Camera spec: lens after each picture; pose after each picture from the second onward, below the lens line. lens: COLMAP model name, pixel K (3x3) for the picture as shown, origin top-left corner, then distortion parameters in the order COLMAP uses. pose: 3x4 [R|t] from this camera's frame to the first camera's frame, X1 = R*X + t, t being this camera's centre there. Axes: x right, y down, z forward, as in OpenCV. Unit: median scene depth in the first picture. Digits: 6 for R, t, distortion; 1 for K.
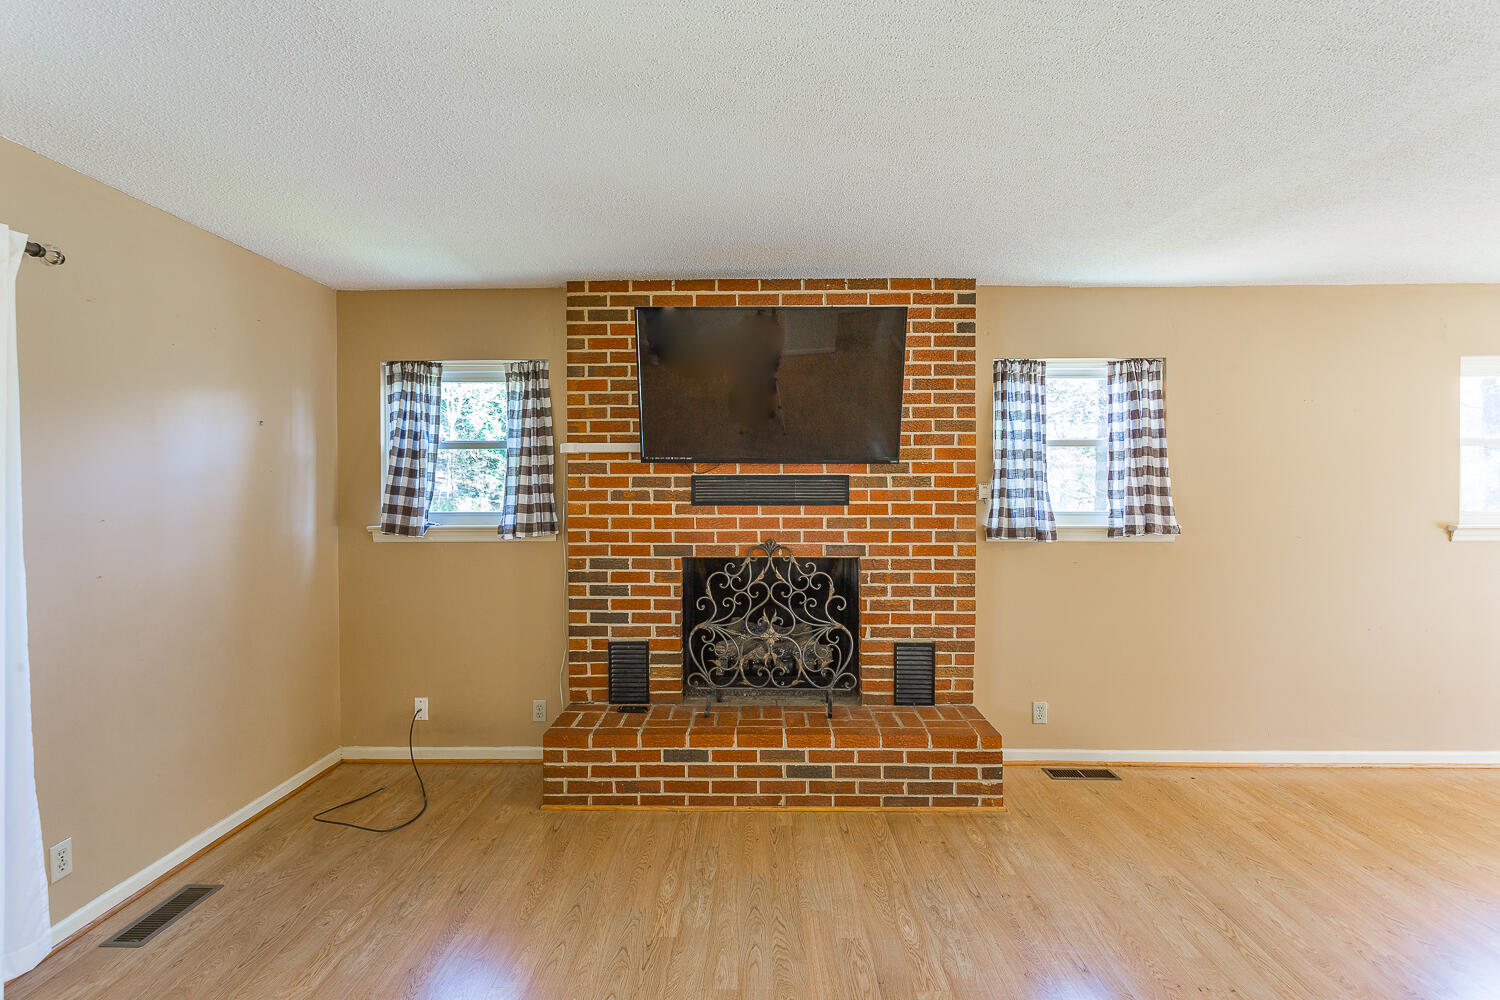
lens RADIAL K [[713.1, 0, 750.3], [0, 713.1, 497.7], [0, 0, 1]] dist [-0.000143, 0.003381]
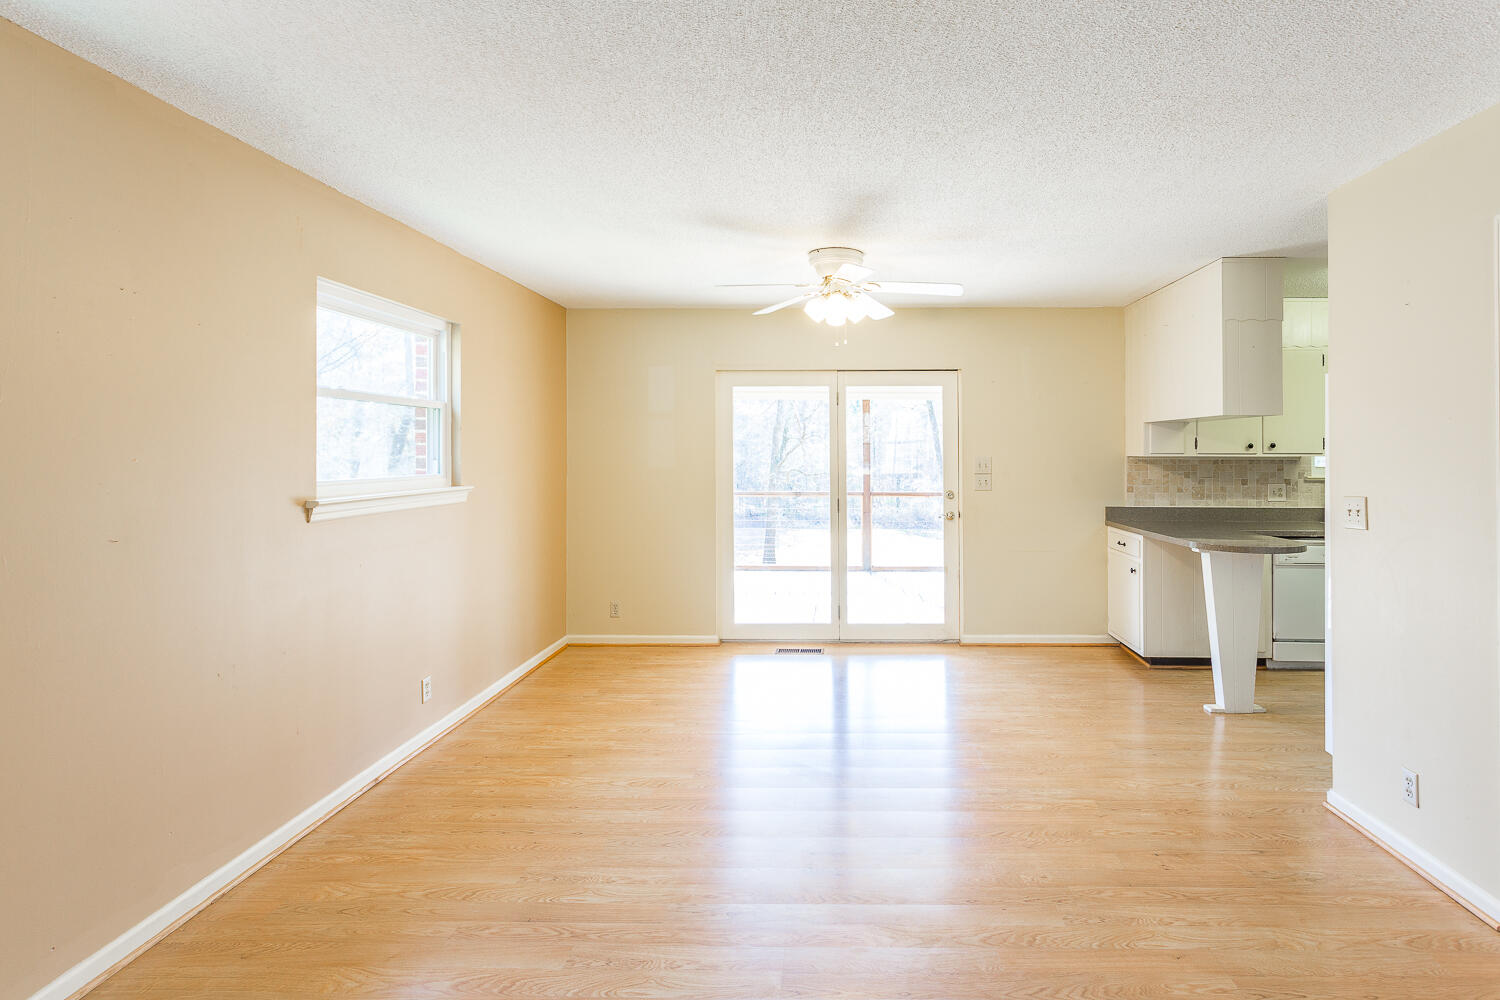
lens RADIAL K [[734.2, 0, 816.1], [0, 734.2, 449.4], [0, 0, 1]] dist [0.005431, 0.000306]
pose [[0.003187, 0.004286, 0.999986, 0.216950], [0.010854, 0.999932, -0.004320, -0.005962], [-0.999936, 0.010868, 0.003141, 0.474941]]
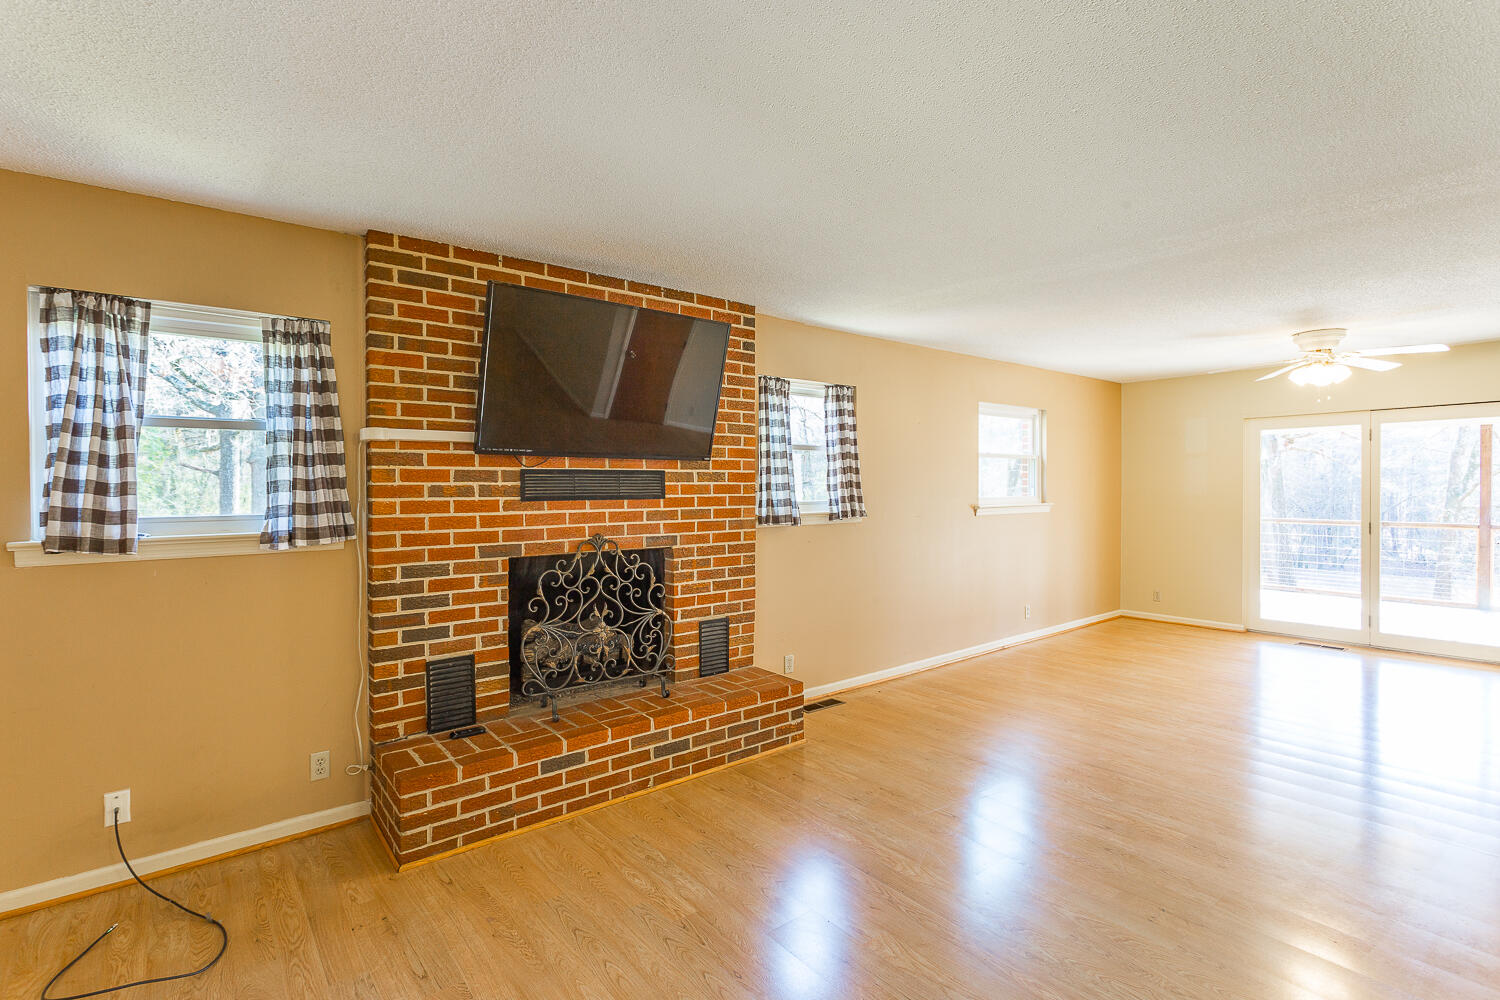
lens RADIAL K [[713.1, 0, 746.7], [0, 713.1, 497.9], [0, 0, 1]] dist [-0.000143, 0.003381]
pose [[0.768240, -0.013278, 0.640024, -0.451894], [0.010729, 0.999911, 0.007867, 0.002171], [-0.640072, 0.000824, 0.768315, 0.096073]]
